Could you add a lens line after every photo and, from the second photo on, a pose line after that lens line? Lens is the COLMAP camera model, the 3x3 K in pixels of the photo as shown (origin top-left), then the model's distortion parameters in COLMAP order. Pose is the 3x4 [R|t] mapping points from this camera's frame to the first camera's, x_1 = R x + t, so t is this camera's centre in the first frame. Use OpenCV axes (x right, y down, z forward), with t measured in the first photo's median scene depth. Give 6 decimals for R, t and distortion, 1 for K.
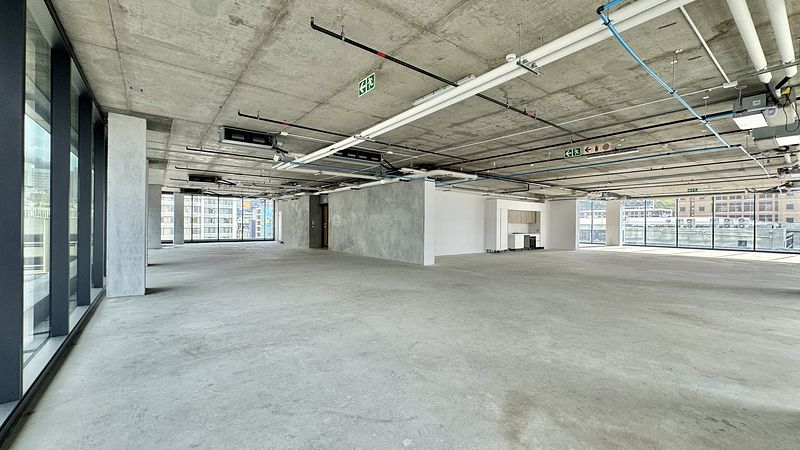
lens RADIAL K [[319.2, 0, 399.4], [0, 319.2, 223.8], [0, 0, 1]] dist [-0.002763, 0.000296]
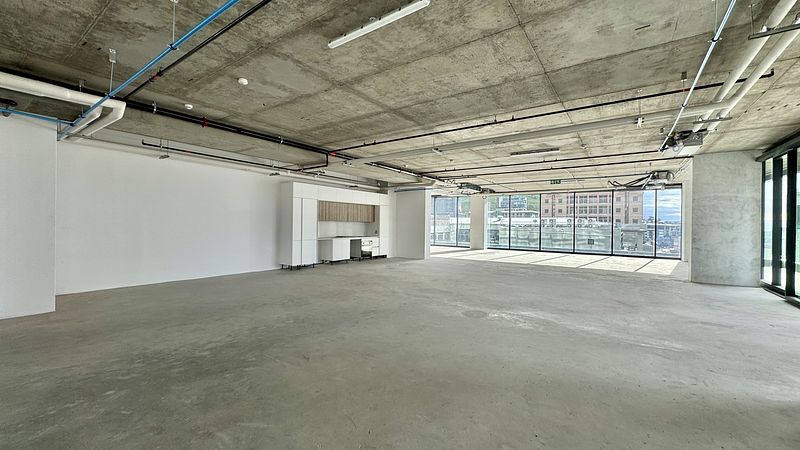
lens RADIAL K [[319.2, 0, 399.3], [0, 319.2, 223.2], [0, 0, 1]] dist [-0.002763, 0.000296]
pose [[0.956968, 0.004311, 0.290162, 0.490490], [-0.004713, 0.999989, 0.000689, 0.000091], [-0.290155, -0.002027, 0.956977, 0.544438]]
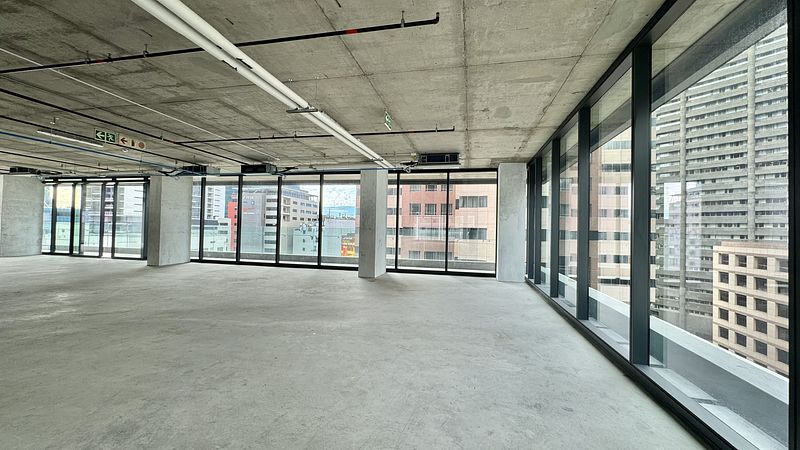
lens RADIAL K [[319.2, 0, 400.2], [0, 319.2, 224.6], [0, 0, 1]] dist [-0.002763, 0.000296]
pose [[-0.639217, -0.008964, 0.768974, -0.457281], [-0.025659, 0.999624, -0.009676, -0.003552], [-0.768598, -0.025916, -0.639206, 0.722993]]
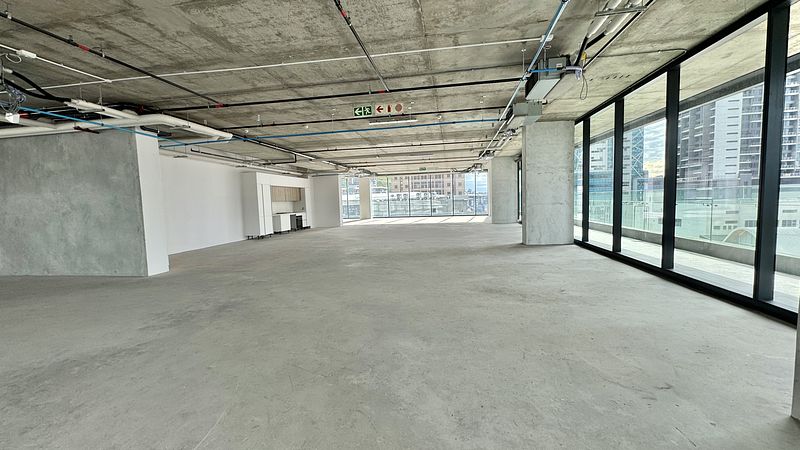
lens RADIAL K [[319.2, 0, 399.3], [0, 319.2, 223.9], [0, 0, 1]] dist [-0.002763, 0.000296]
pose [[0.733121, -0.083705, 0.674928, 0.027619], [0.039090, 0.995943, 0.081058, 0.001501], [-0.678974, -0.033042, 0.733418, 0.253071]]
